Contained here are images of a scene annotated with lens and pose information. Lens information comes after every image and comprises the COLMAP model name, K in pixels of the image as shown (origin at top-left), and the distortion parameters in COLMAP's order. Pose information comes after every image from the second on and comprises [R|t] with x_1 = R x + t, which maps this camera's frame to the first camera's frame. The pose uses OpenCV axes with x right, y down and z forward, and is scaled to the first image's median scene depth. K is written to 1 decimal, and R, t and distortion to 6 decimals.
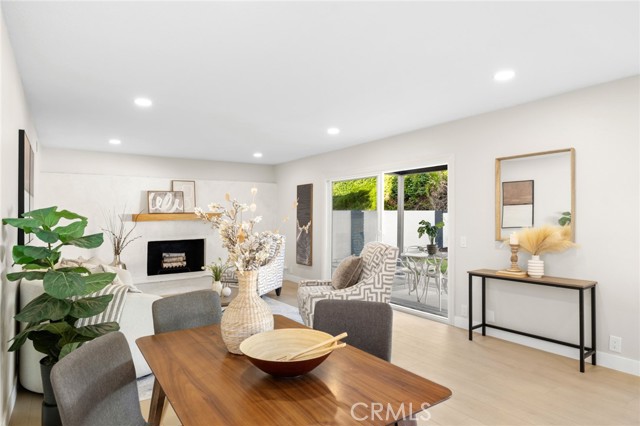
lens RADIAL K [[376.4, 0, 320.0], [0, 376.4, 213.0], [0, 0, 1]] dist [0.002022, 0.000499]
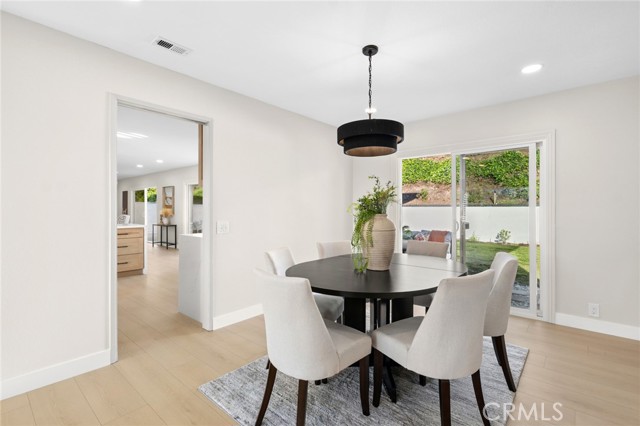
lens RADIAL K [[297.0, 0, 320.0], [0, 297.0, 213.0], [0, 0, 1]] dist [-0.000867, -0.000245]
pose [[0.968194, 0.010850, 0.249964, 0.678318], [-0.015702, 0.999725, 0.017422, 0.002037], [-0.249706, -0.020793, 0.968098, -1.020009]]
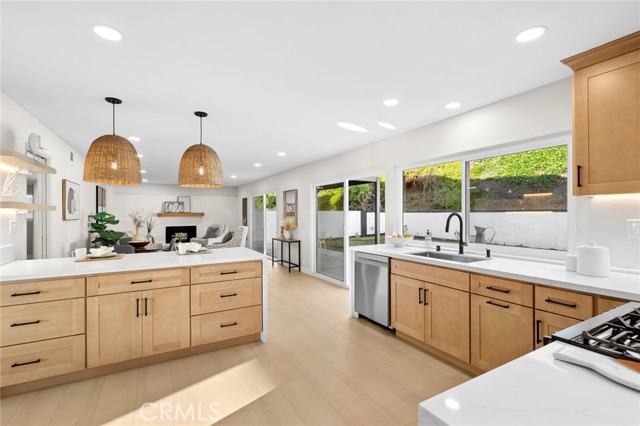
lens RADIAL K [[296.2, 0, 320.0], [0, 296.2, 213.0], [0, 0, 1]] dist [0.012287, -0.000035]
pose [[0.995544, 0.004569, -0.094190, 0.541208], [-0.003947, 0.999969, 0.006789, -0.012164], [0.094218, -0.006387, 0.995531, -0.539649]]
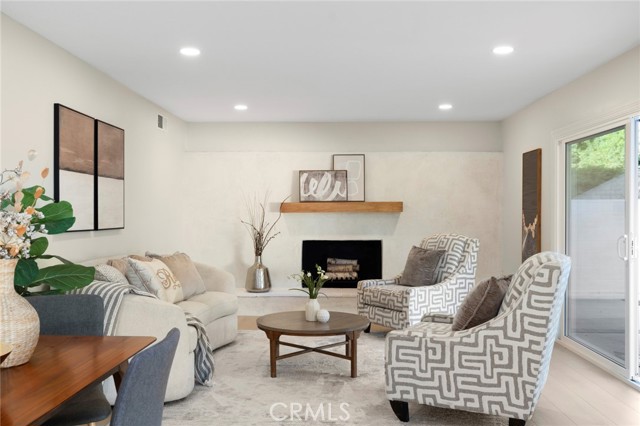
lens RADIAL K [[587.7, 0, 320.0], [0, 587.7, 213.0], [0, 0, 1]] dist [0.000974, 0.001686]
pose [[0.804179, 0.010996, -0.594286, 0.252049], [-0.005588, 0.999925, 0.010941, 0.010374], [0.594361, -0.005478, 0.804180, 0.109326]]
